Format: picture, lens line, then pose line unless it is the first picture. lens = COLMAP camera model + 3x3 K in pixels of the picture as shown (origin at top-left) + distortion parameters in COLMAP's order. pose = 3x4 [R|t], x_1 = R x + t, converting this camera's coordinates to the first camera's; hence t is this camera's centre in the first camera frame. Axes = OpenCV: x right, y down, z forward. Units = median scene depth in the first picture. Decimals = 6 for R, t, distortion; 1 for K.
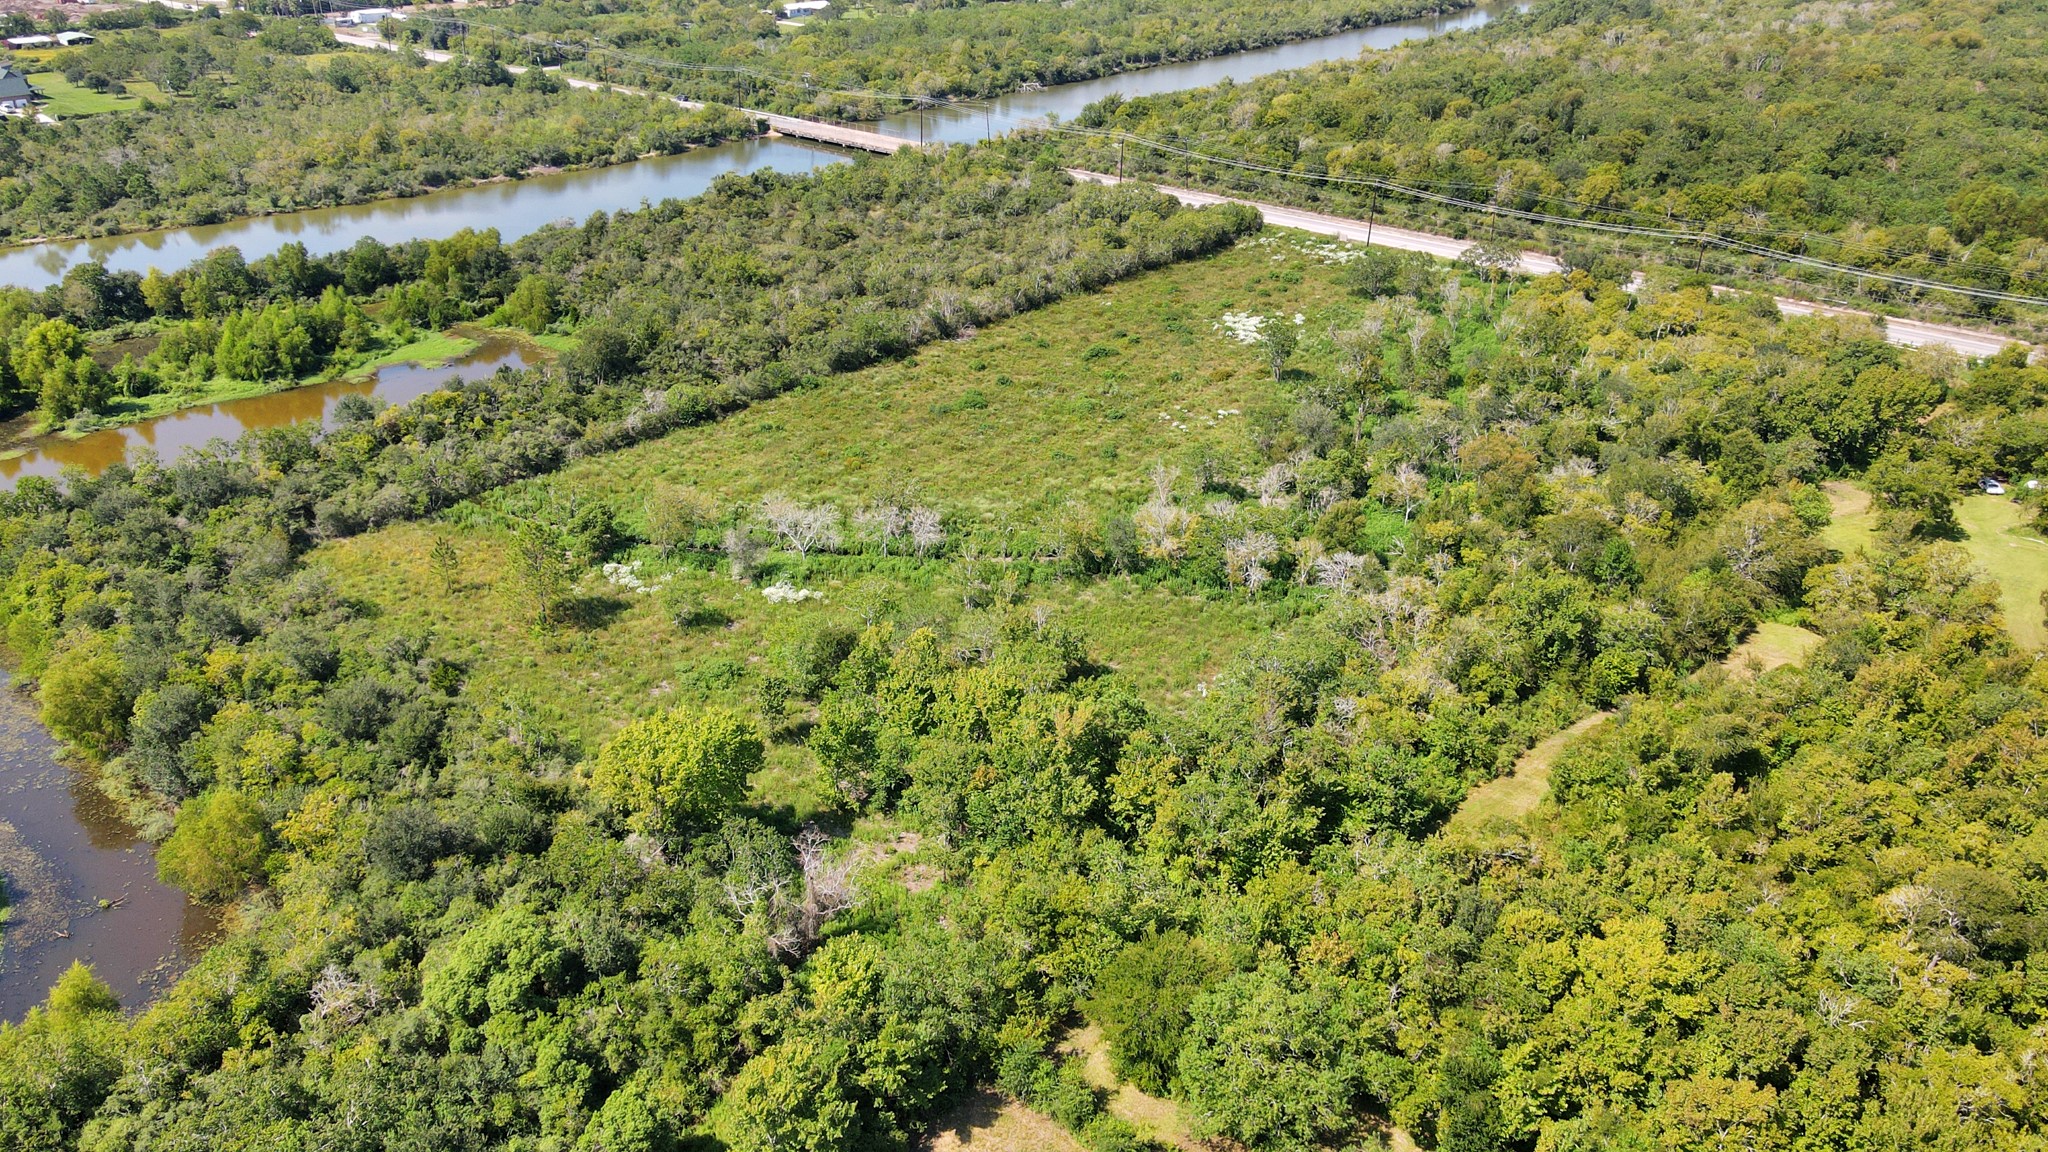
lens RADIAL K [[1489.3, 0, 1018.2], [0, 1489.3, 581.7], [0, 0, 1]] dist [0.000163, 0.039771]
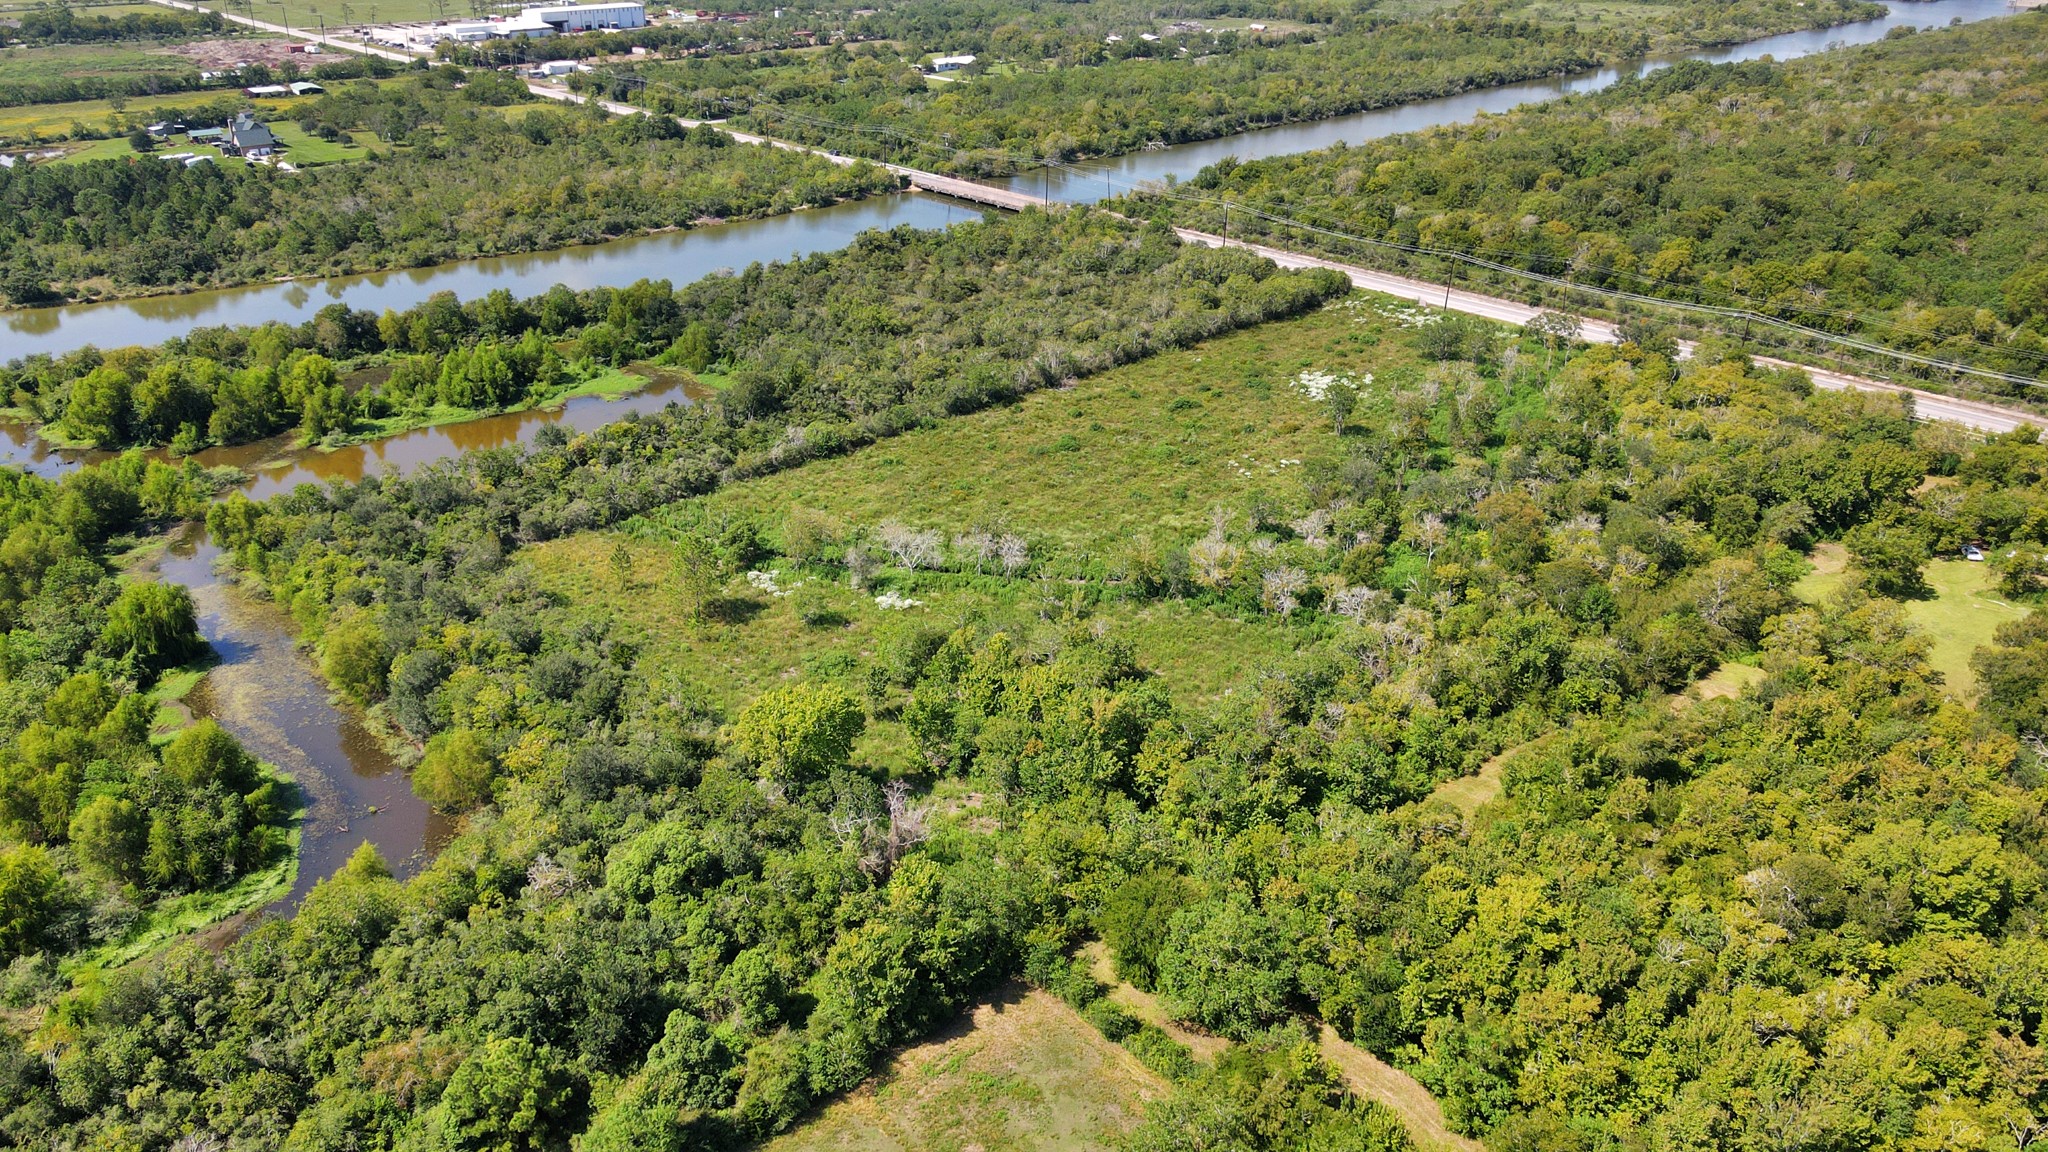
lens RADIAL K [[1496.0, 0, 1020.8], [0, 1496.0, 582.5], [0, 0, 1]] dist [-0.008521, 0.048834]
pose [[0.995387, 0.041140, -0.086677, 0.045575], [-0.042722, 0.998951, -0.016471, 0.006905], [0.085909, 0.020098, 0.996100, -0.180244]]
